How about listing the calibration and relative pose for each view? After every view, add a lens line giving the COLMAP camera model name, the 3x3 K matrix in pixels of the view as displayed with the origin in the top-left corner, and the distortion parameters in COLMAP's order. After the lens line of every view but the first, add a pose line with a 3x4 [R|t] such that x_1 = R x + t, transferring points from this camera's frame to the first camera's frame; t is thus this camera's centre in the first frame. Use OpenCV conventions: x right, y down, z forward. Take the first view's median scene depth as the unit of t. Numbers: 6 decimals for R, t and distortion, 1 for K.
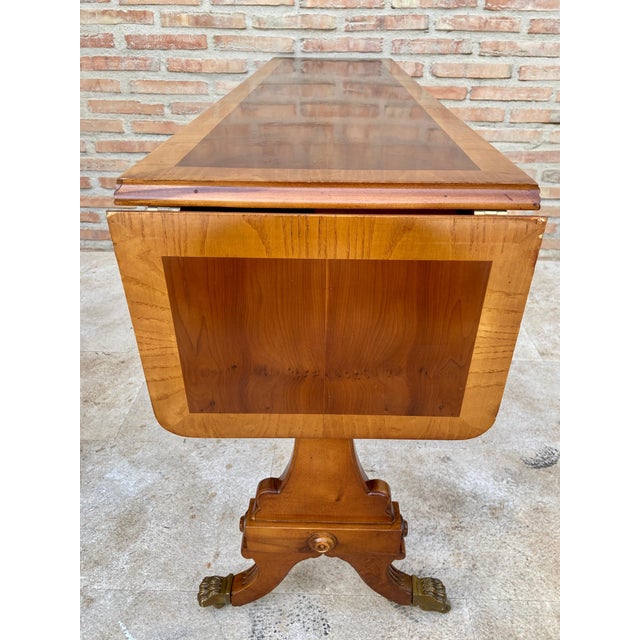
lens RADIAL K [[528.7, 0, 327.6], [0, 528.7, 306.7], [0, 0, 1]] dist [-0.003698, 0.014656]
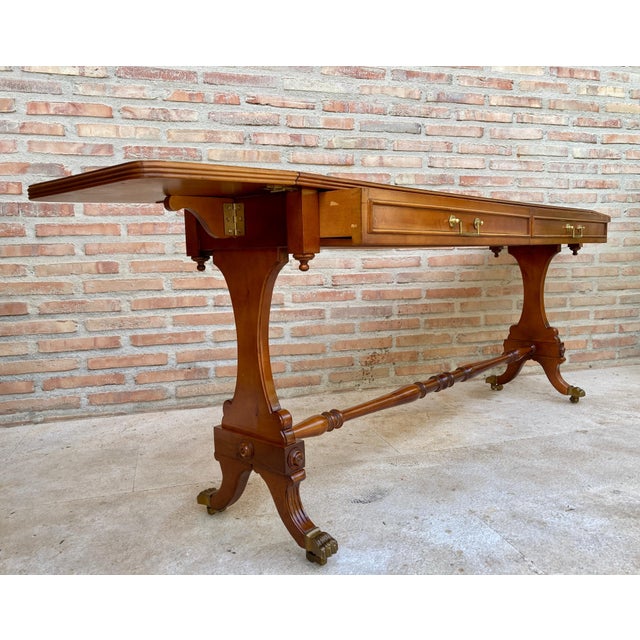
lens RADIAL K [[528.7, 0, 338.4], [0, 528.7, 316.8], [0, 0, 1]] dist [-0.003698, 0.014656]
pose [[0.952616, -0.068615, 0.296334, -0.408395], [0.174772, 0.920824, -0.348622, 0.153353], [-0.248951, 0.383894, 0.889184, 0.018127]]
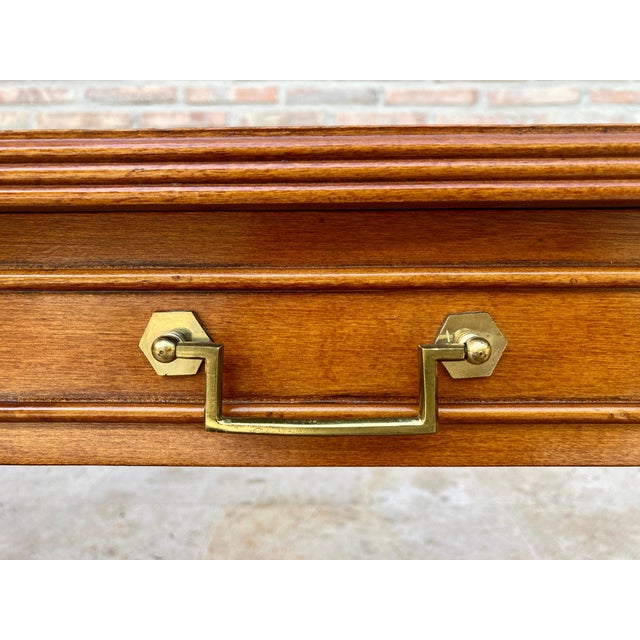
lens RADIAL K [[528.7, 0, 326.2], [0, 528.7, 309.2], [0, 0, 1]] dist [-0.003698, 0.014656]
pose [[0.999872, -0.014241, 0.007305, 0.090550], [0.015901, 0.935948, -0.351779, -0.014778], [-0.001827, 0.351850, 0.936055, 0.208121]]
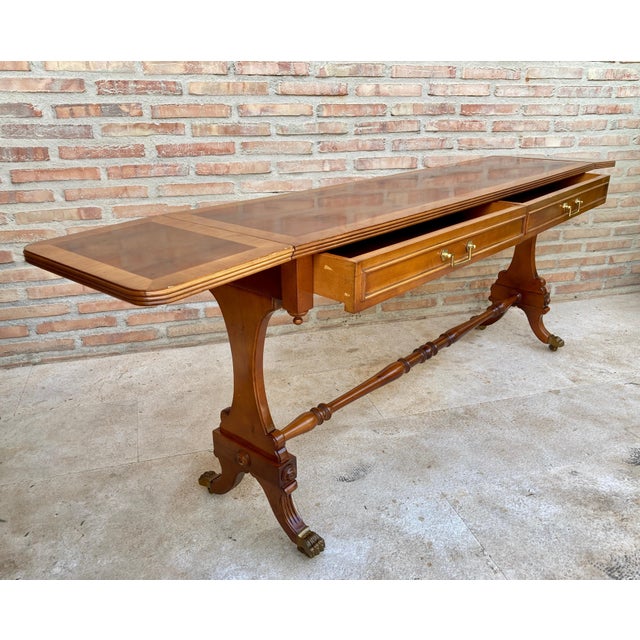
lens RADIAL K [[548.3, 0, 331.3], [0, 548.3, 309.7], [0, 0, 1]] dist [-0.010824, 0.033020]
pose [[0.950780, -0.122650, 0.284562, -0.408836], [0.158241, 0.981740, -0.105573, -0.025673], [-0.266417, 0.145406, 0.952827, -0.075923]]
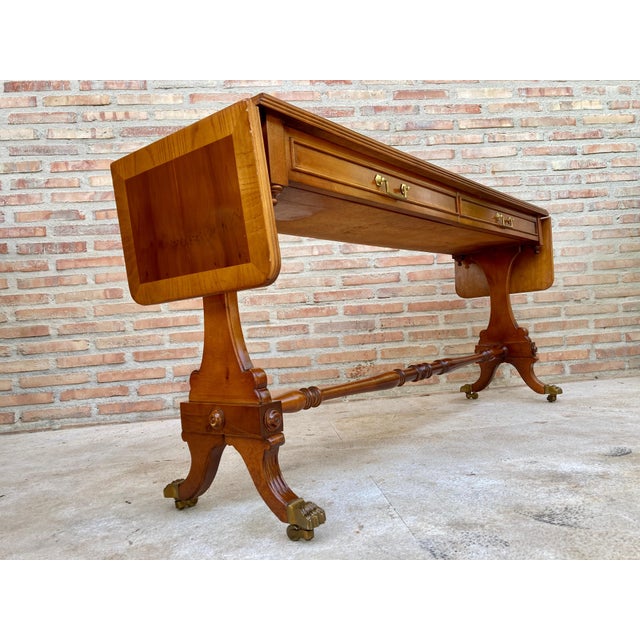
lens RADIAL K [[499.1, 0, 326.2], [0, 499.1, 318.1], [0, 0, 1]] dist [0.018486, -0.017363]
pose [[0.987412, -0.085217, 0.133248, -0.190375], [0.139701, 0.864913, -0.482088, 0.301424], [-0.074166, 0.494634, 0.865931, 0.016053]]
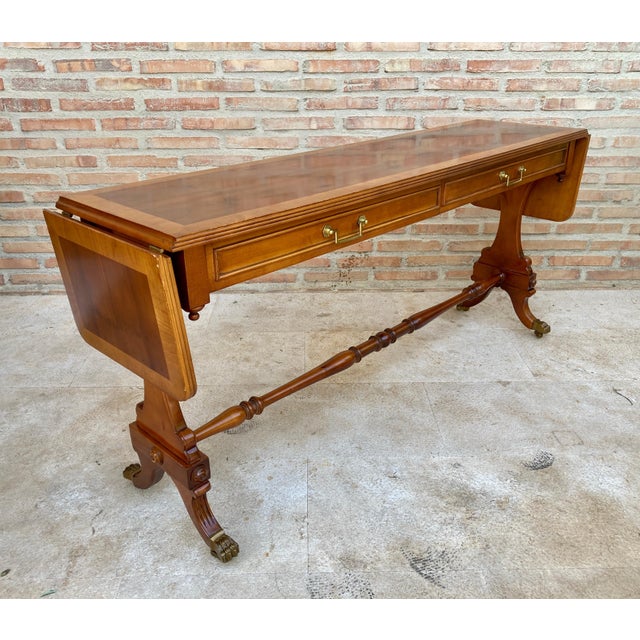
lens RADIAL K [[577.5, 0, 322.5], [0, 577.5, 303.5], [0, 0, 1]] dist [-0.032252, 0.066419]
pose [[0.999051, -0.029171, 0.032338, -0.064864], [0.031530, 0.996684, -0.075018, 0.013520], [-0.030043, 0.075966, 0.996658, -0.176214]]
